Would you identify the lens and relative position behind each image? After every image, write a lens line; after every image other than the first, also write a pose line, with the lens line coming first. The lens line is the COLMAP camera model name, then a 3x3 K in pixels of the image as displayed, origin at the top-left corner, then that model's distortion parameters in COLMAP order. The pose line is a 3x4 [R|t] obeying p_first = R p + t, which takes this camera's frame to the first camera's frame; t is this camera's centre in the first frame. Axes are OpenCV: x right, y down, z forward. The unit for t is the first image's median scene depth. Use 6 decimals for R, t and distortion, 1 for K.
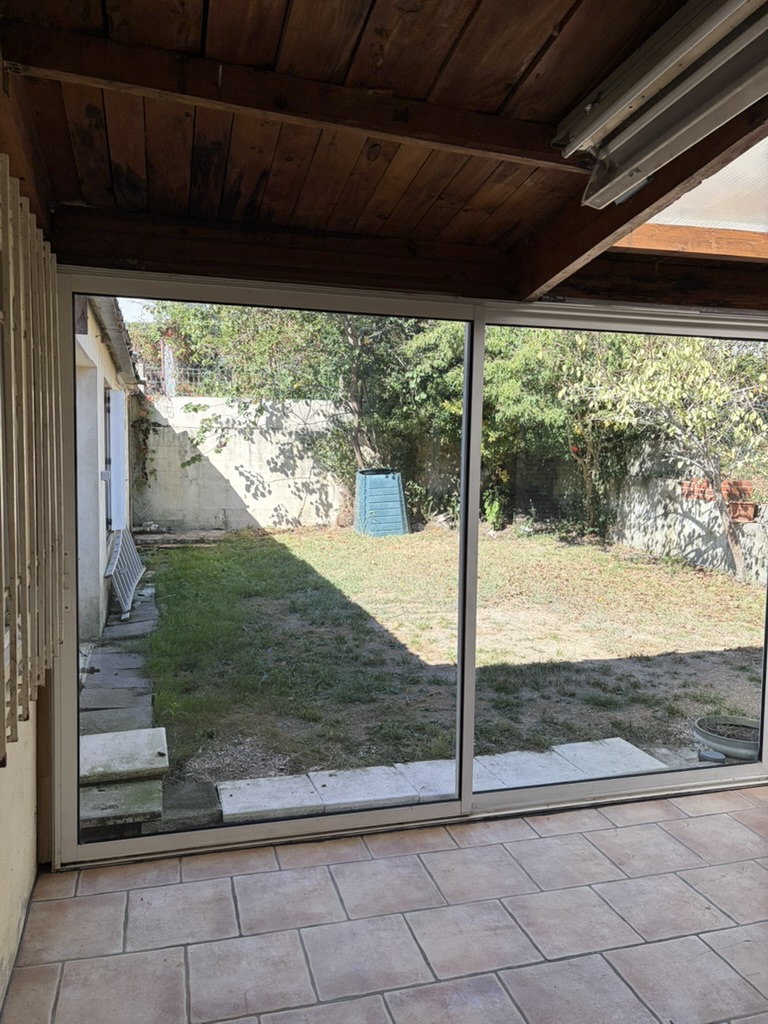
lens RADIAL K [[775.1, 0, 384.8], [0, 775.1, 510.8], [0, 0, 1]] dist [-0.004290, 0.000844]
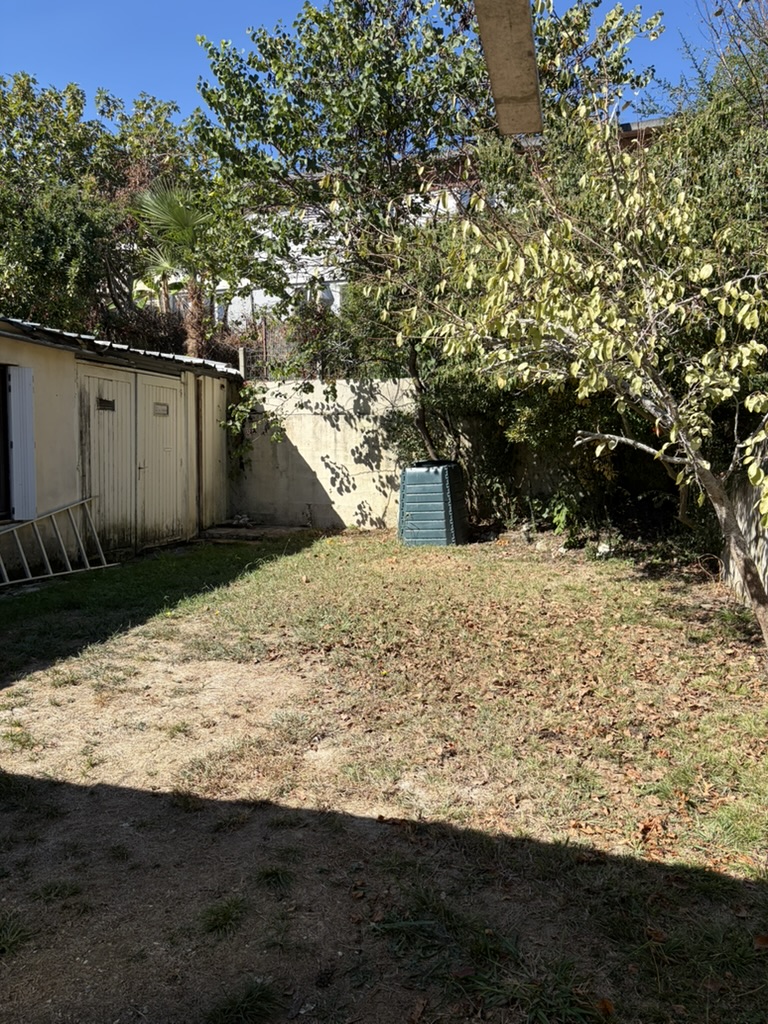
lens RADIAL K [[775.1, 0, 384.3], [0, 775.1, 515.1], [0, 0, 1]] dist [-0.004290, 0.000844]
pose [[0.873298, 0.045053, -0.485100, 0.304944], [-0.039908, 0.998984, 0.020935, -0.011727], [0.485550, 0.001077, 0.874208, 0.256544]]
